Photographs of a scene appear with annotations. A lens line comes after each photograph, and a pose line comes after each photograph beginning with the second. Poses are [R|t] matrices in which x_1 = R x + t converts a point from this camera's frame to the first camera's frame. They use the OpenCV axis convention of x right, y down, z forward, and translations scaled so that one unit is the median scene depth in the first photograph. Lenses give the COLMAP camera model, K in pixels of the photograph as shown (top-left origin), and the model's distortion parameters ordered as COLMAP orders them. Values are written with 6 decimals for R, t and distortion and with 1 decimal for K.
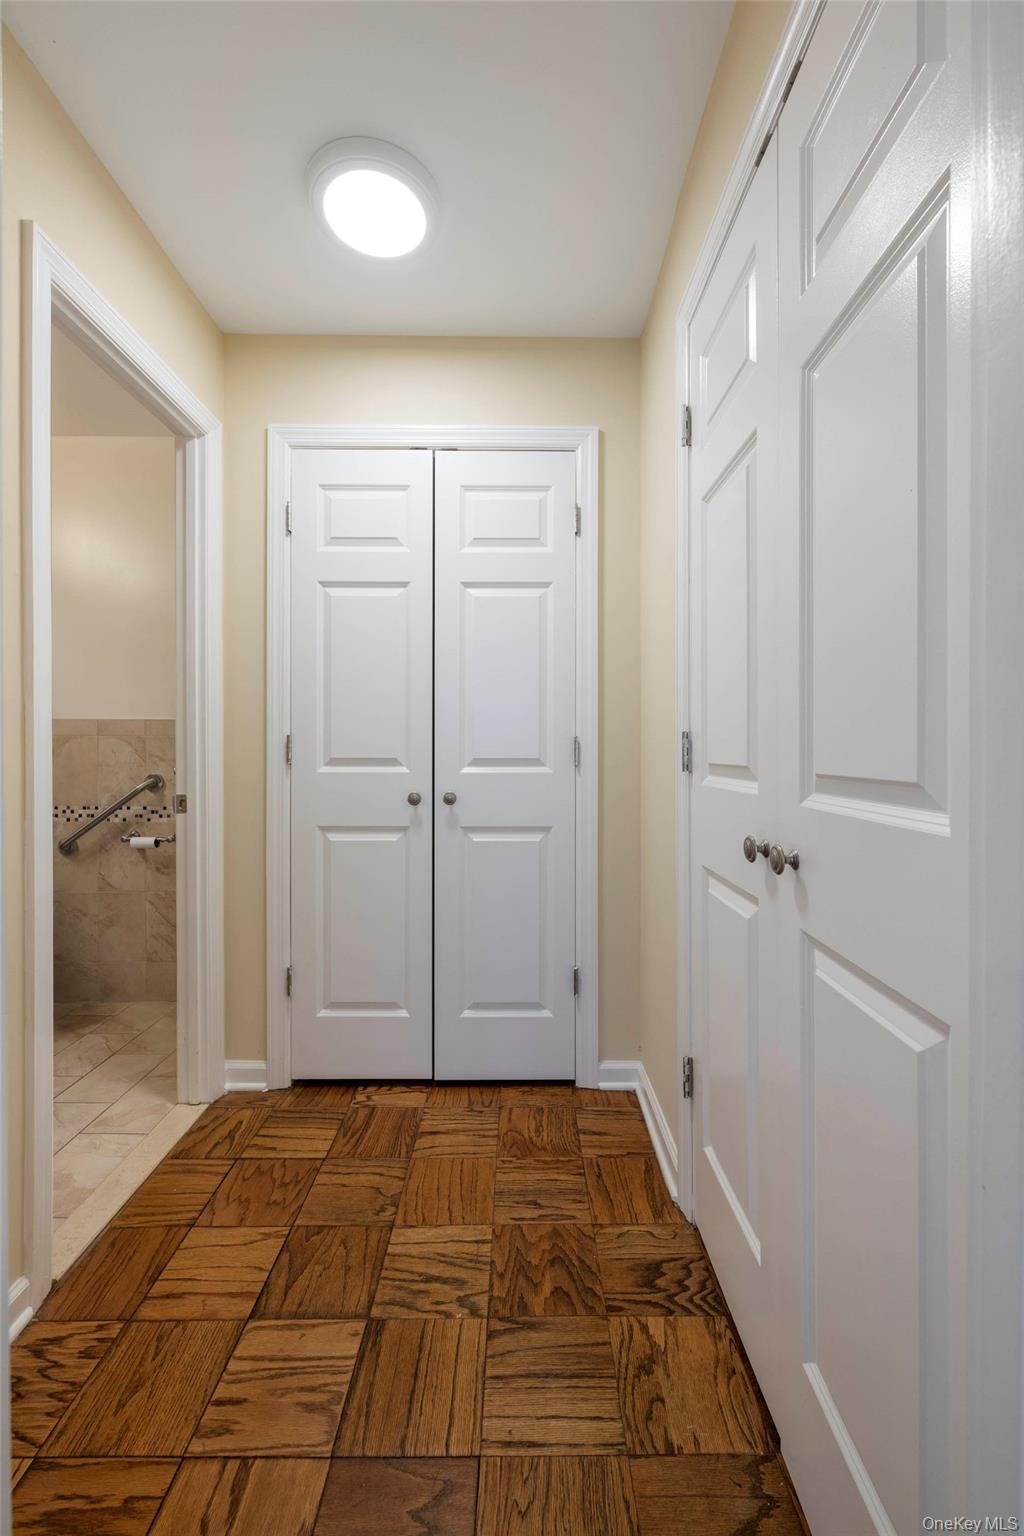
lens RADIAL K [[619.7, 0, 515.5], [0, 619.7, 763.0], [0, 0, 1]] dist [-0.002653, 0.000596]
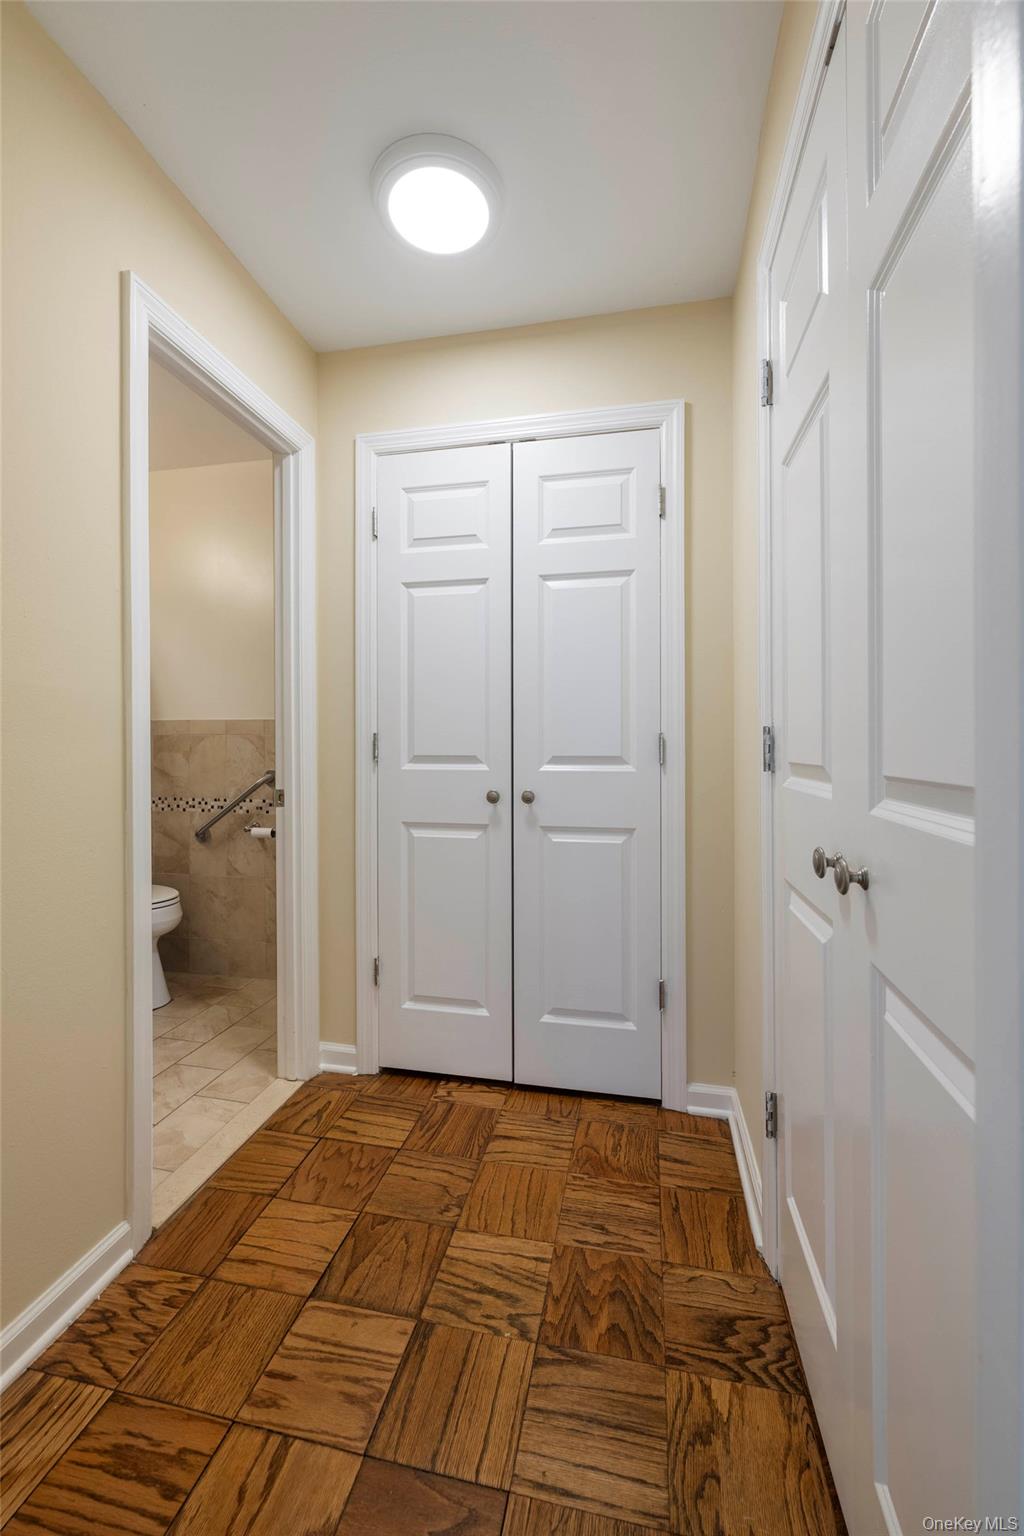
lens RADIAL K [[619.7, 0, 513.9], [0, 619.7, 759.4], [0, 0, 1]] dist [-0.002653, 0.000596]
pose [[0.977319, 0.003693, -0.211741, 0.106732], [-0.004206, 0.999989, -0.001975, -0.000168], [0.211731, 0.002821, 0.977324, 0.052577]]
